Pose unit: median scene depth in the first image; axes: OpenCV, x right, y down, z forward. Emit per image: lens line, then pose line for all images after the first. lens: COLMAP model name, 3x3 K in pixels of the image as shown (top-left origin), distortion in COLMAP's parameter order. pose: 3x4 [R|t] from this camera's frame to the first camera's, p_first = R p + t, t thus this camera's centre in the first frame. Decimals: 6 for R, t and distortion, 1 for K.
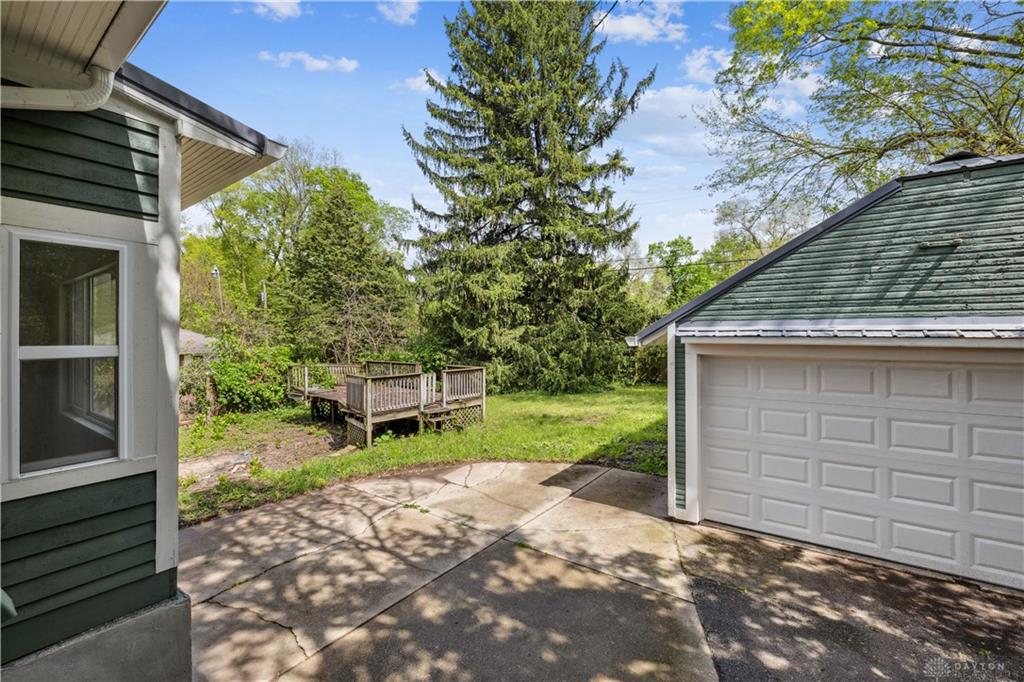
lens RADIAL K [[440.2, 0, 508.5], [0, 440.2, 327.1], [0, 0, 1]] dist [0.000319, -0.000018]
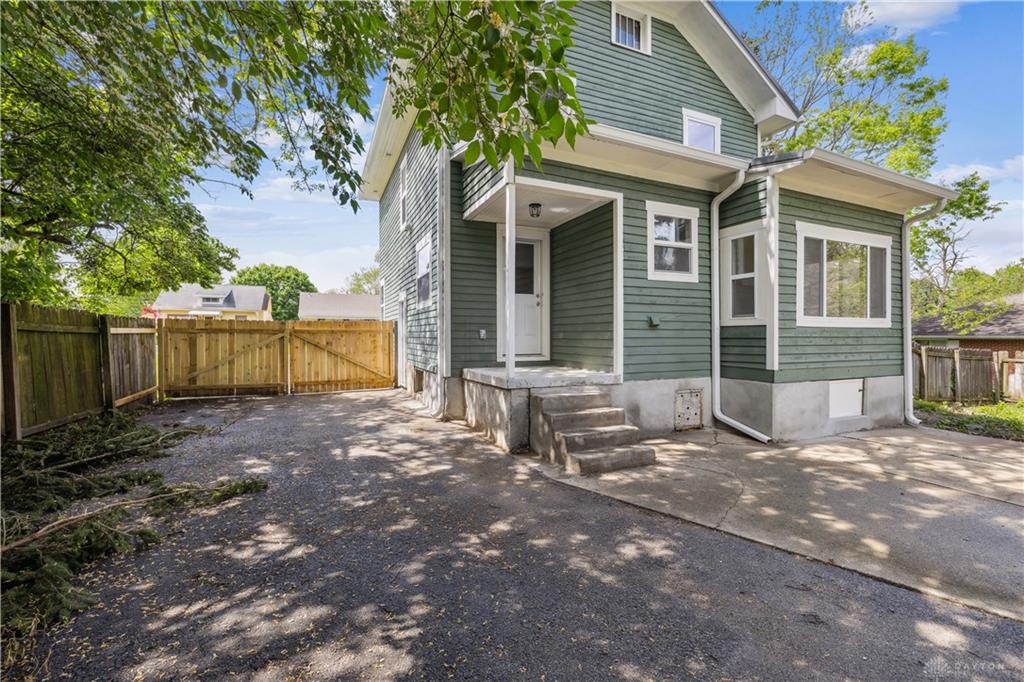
lens RADIAL K [[437.1, 0, 512.0], [0, 437.1, 341.0], [0, 0, 1]] dist [0.002905, -0.000047]
pose [[-0.495570, 0.015865, -0.868423, 0.999300], [0.017837, 0.999808, 0.008087, 0.195470], [0.868385, -0.011483, -0.495758, 0.512656]]
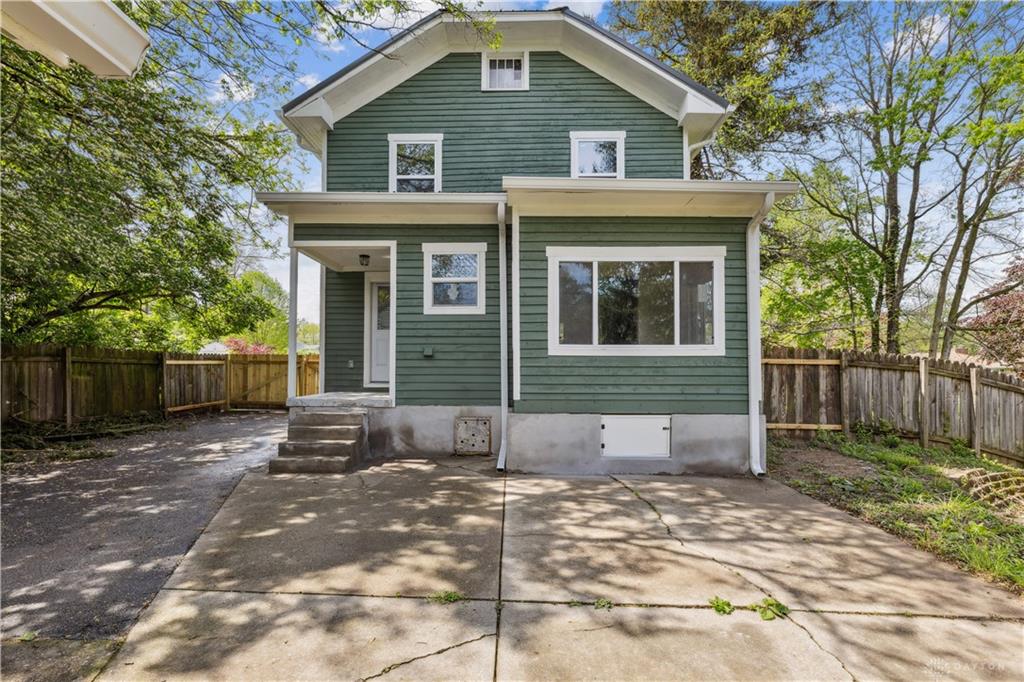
lens RADIAL K [[449.6, 0, 511.3], [0, 449.6, 366.5], [0, 0, 1]] dist [0.000448, 0.000206]
pose [[-0.818517, 0.002184, -0.574478, 0.302091], [0.012261, 0.999831, -0.013669, 0.224291], [0.574351, -0.018232, -0.818406, 1.559545]]
